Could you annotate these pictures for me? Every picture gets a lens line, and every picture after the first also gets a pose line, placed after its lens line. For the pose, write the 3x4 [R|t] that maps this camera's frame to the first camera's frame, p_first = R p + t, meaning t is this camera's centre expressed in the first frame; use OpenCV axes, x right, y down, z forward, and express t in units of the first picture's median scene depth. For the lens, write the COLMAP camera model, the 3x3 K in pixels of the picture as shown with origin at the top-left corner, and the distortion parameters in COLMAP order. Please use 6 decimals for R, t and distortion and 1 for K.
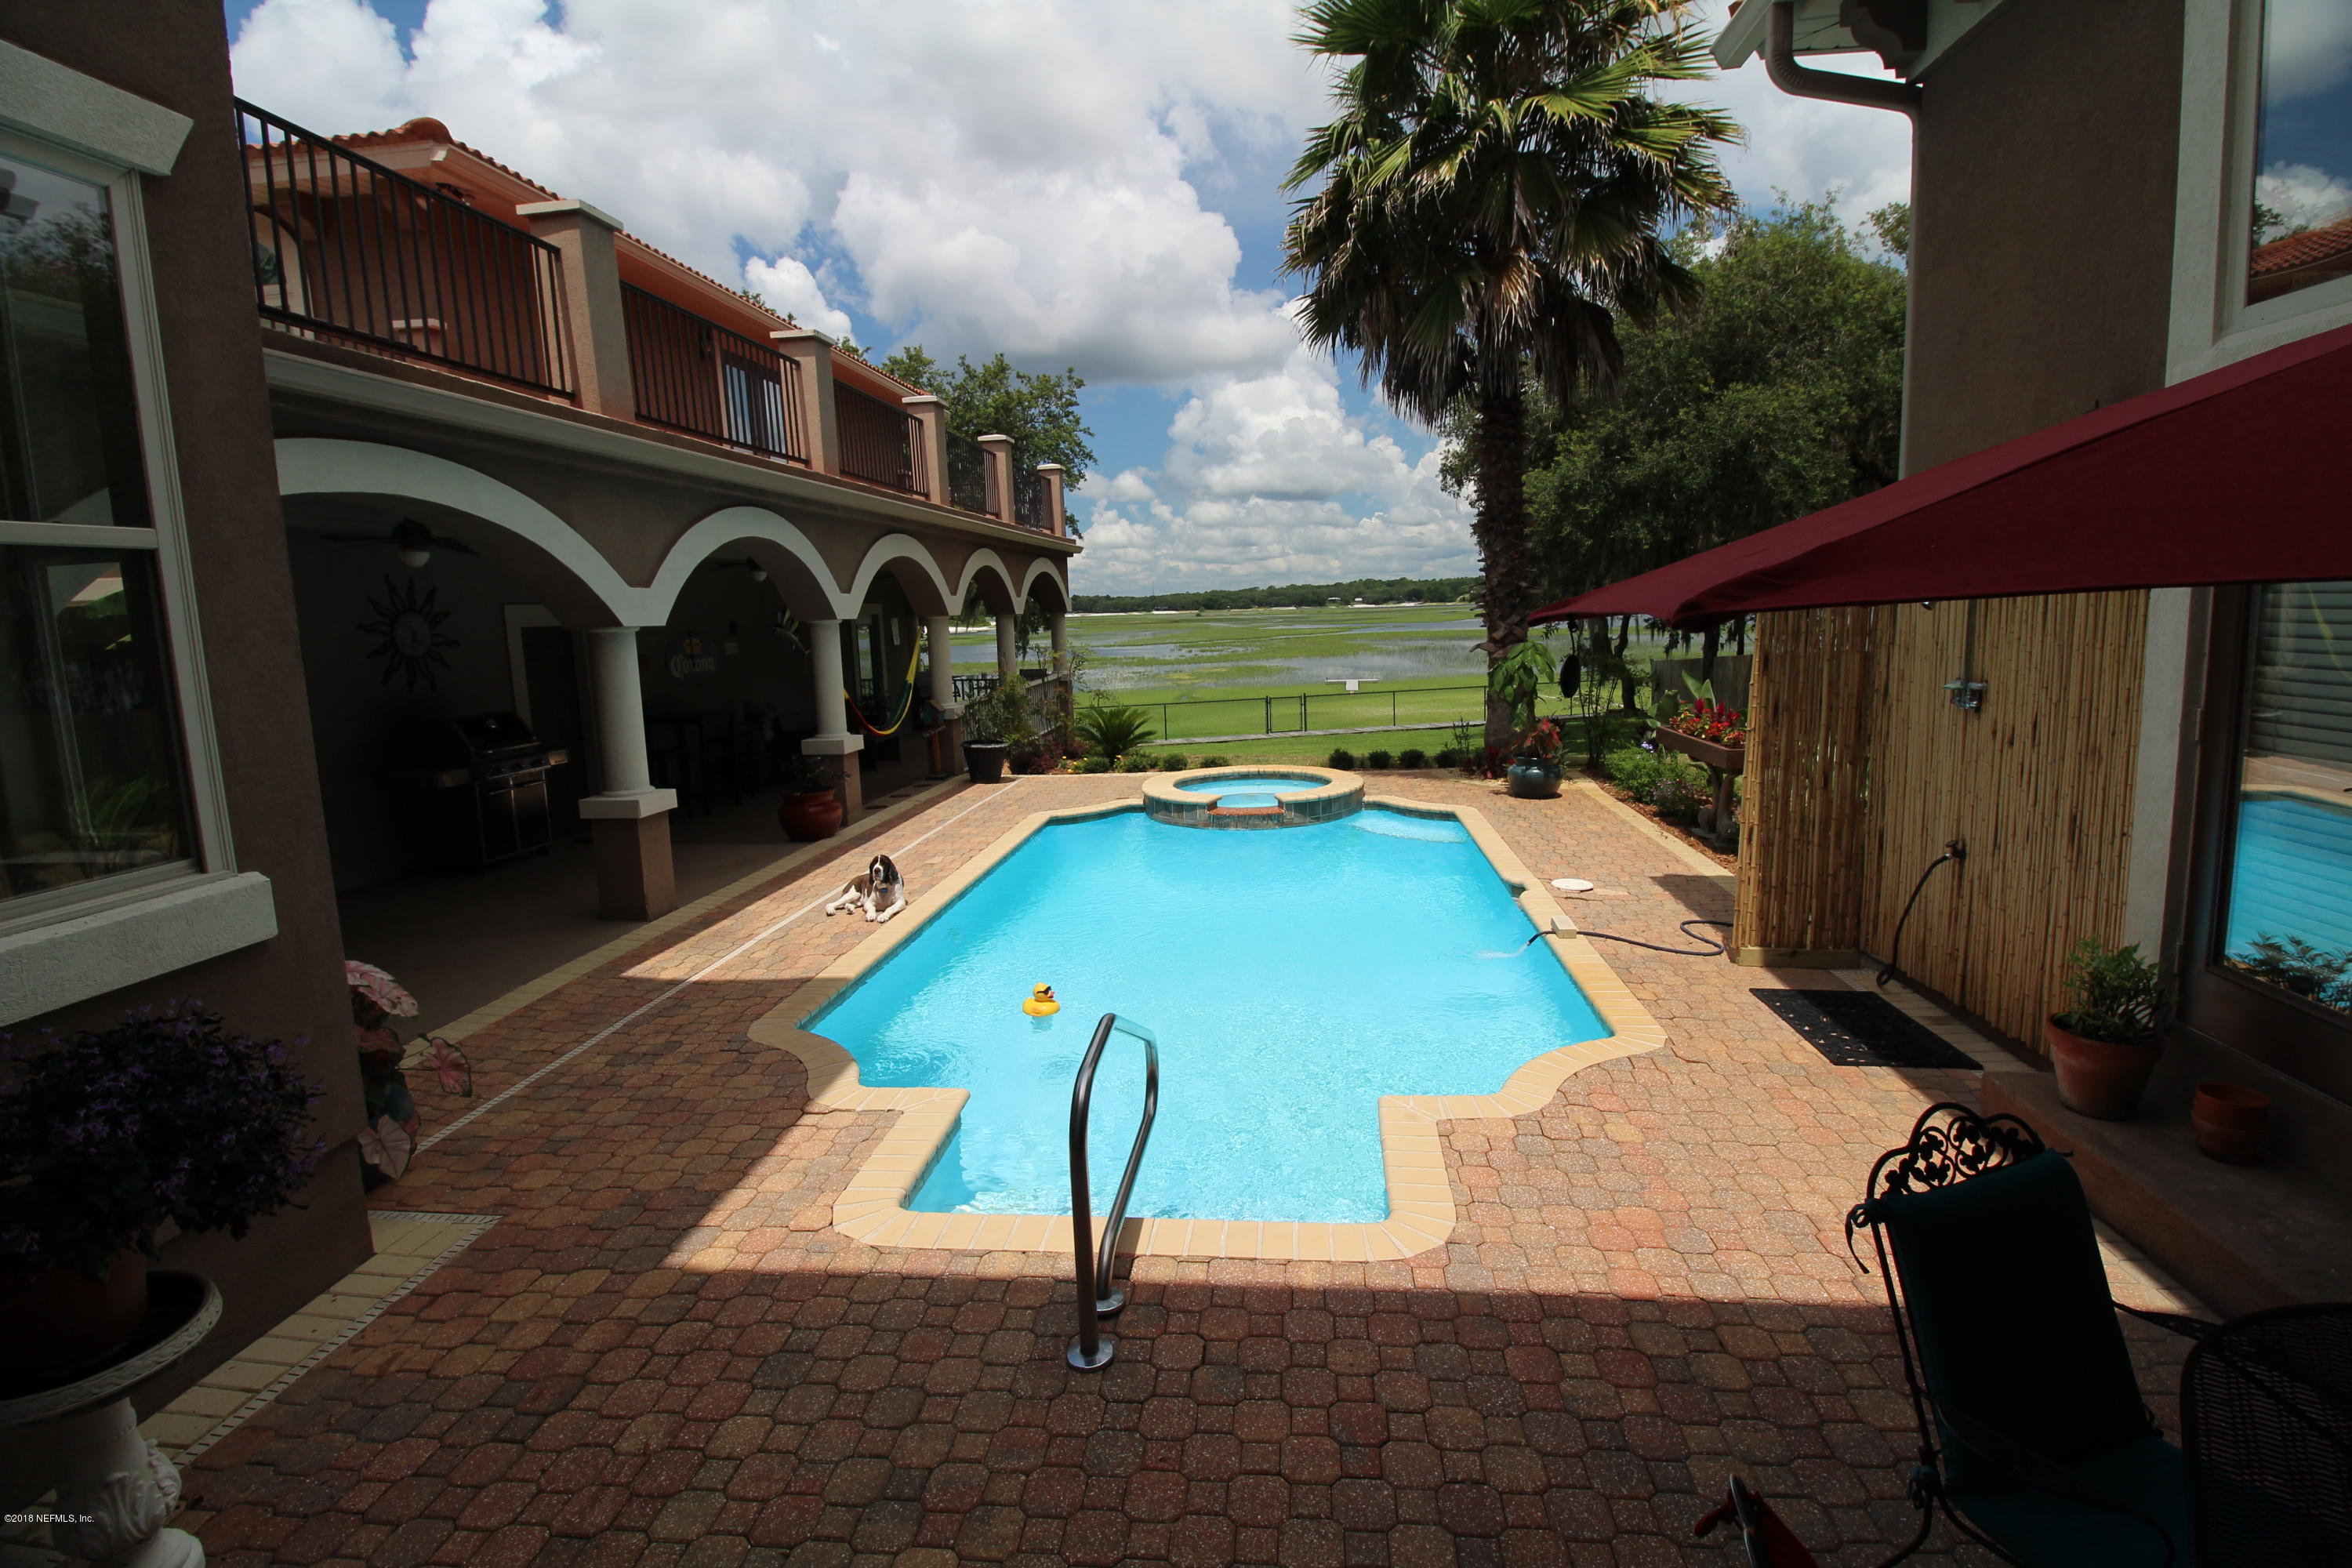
lens RADIAL K [[1086.7, 0, 1175.3], [0, 1086.7, 771.0], [0, 0, 1]] dist [-0.001458, -0.011671]
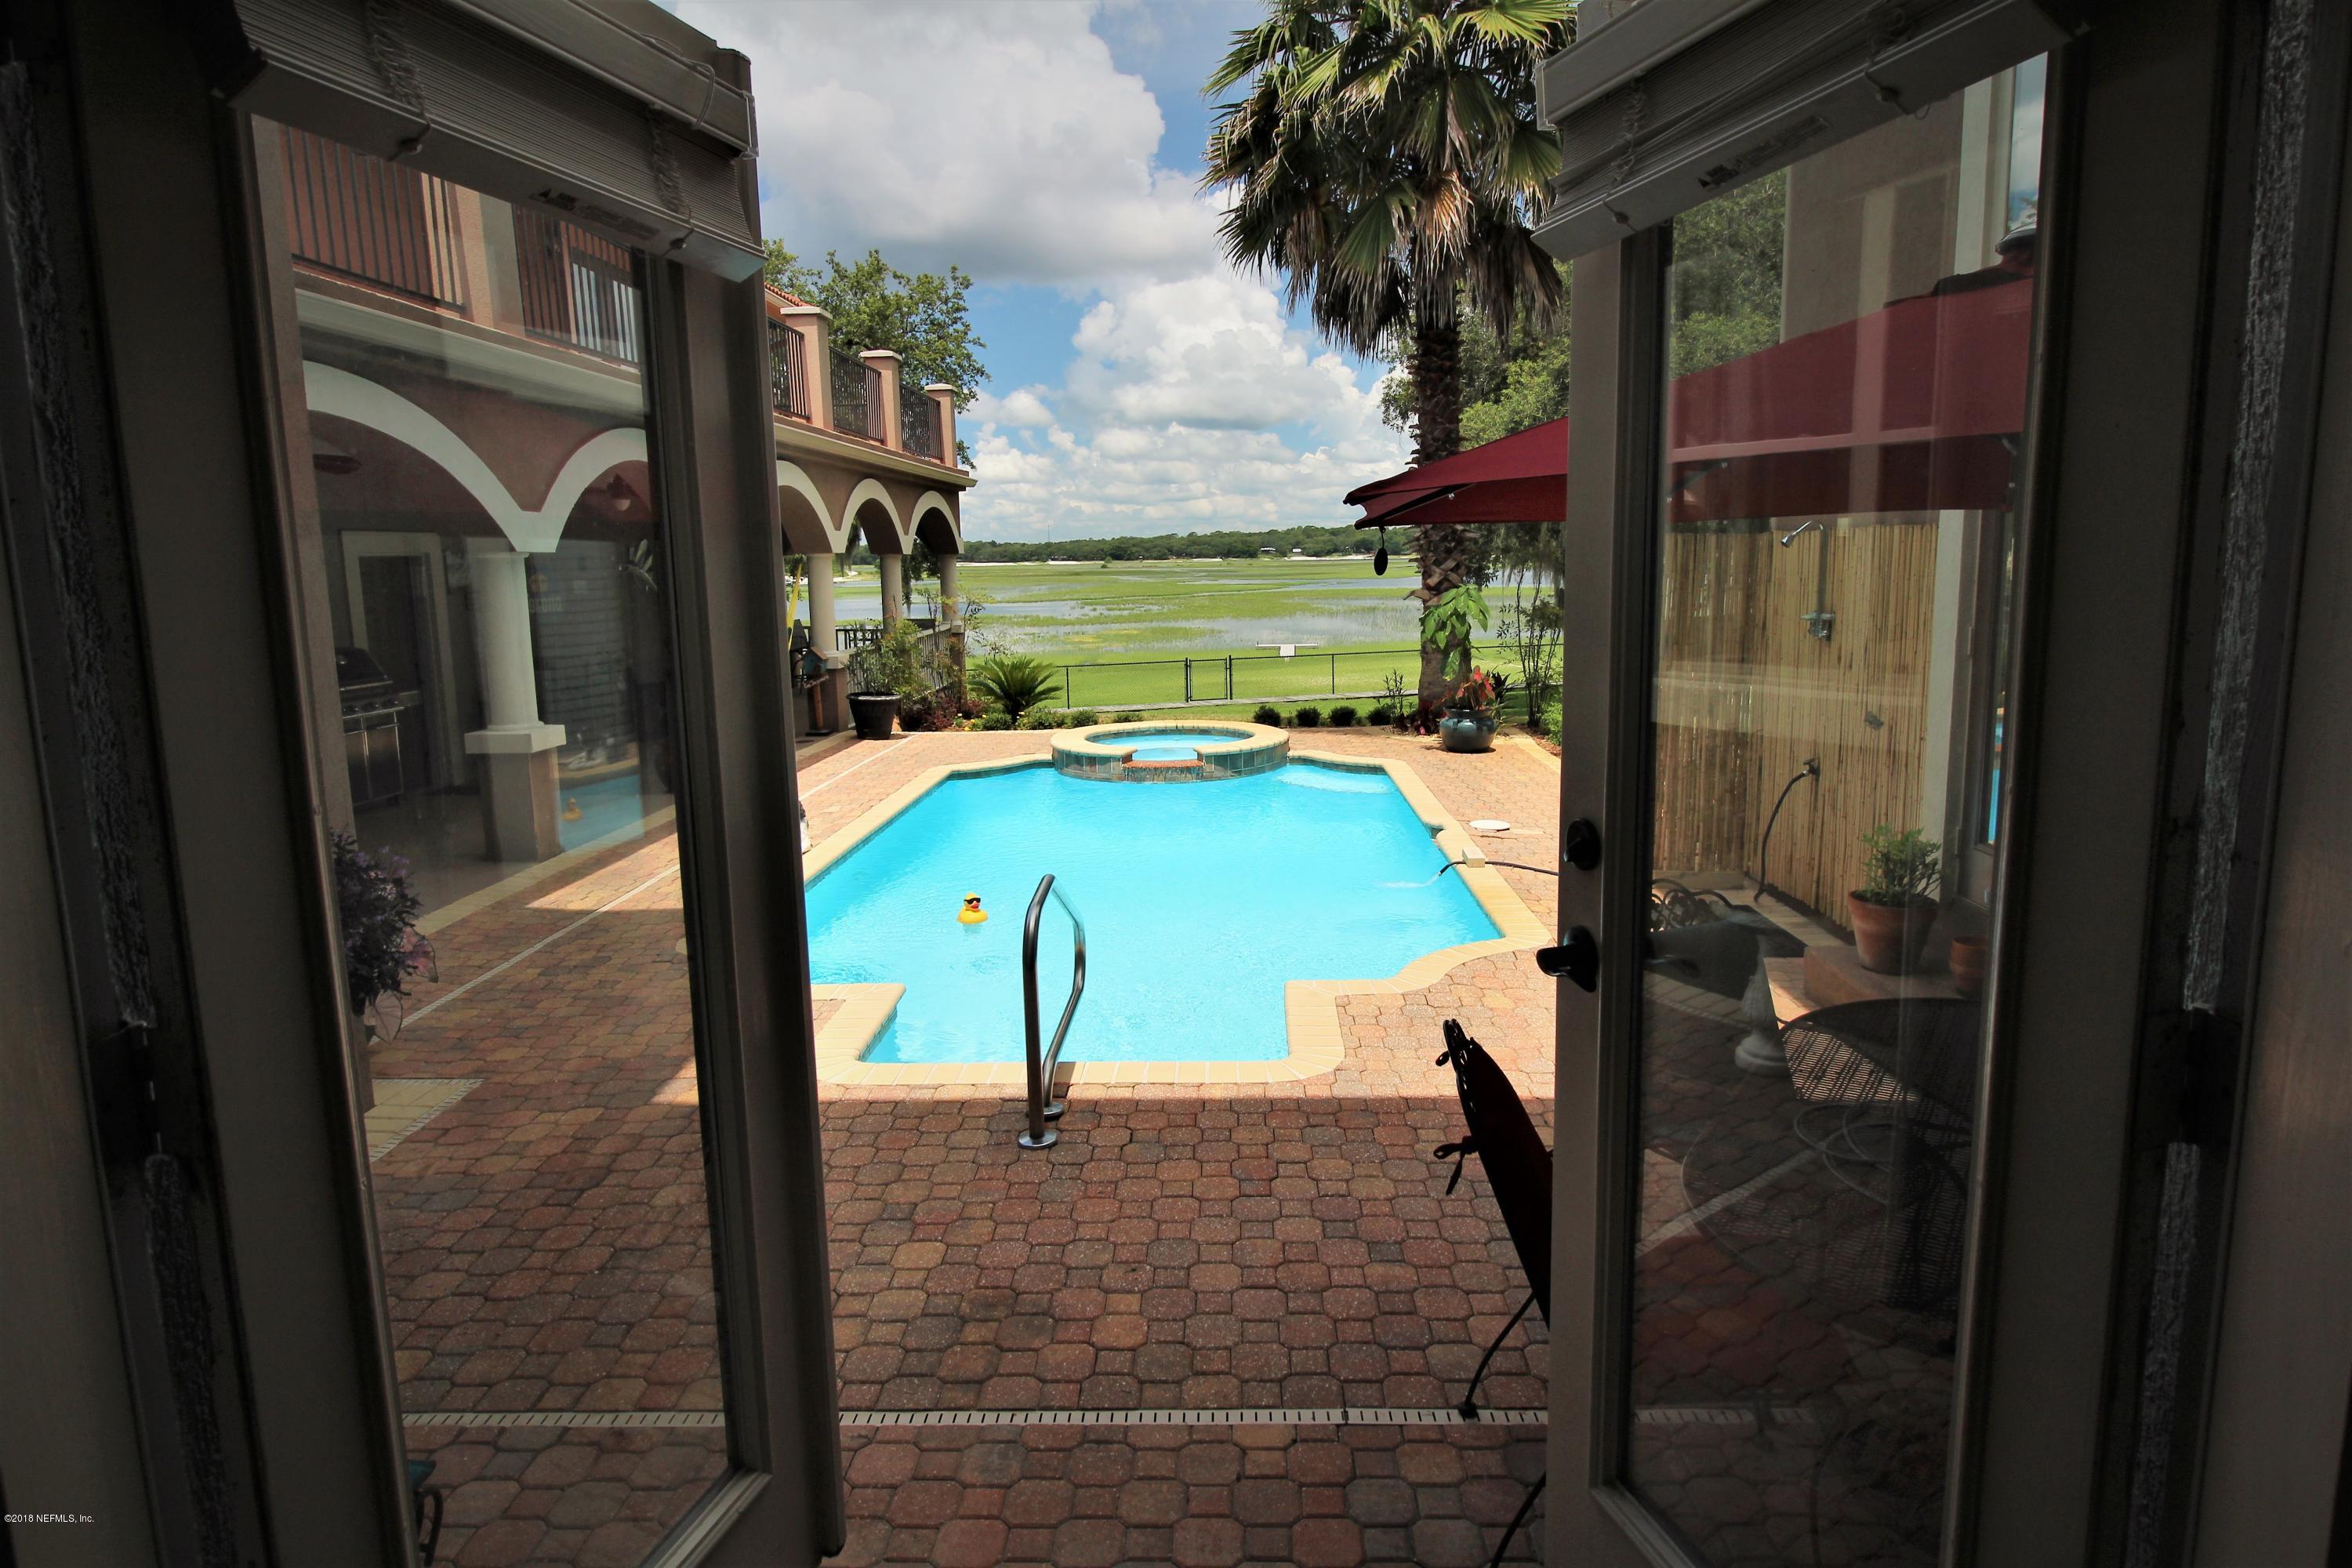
lens RADIAL K [[1374.7, 0, 1174.5], [0, 1374.7, 782.7], [0, 0, 1]] dist [-0.003332, -0.000614]
pose [[0.997203, 0.001925, 0.074712, -0.016948], [-0.002647, 0.999951, 0.009572, 0.050622], [-0.074689, -0.009743, 0.997159, -0.222357]]
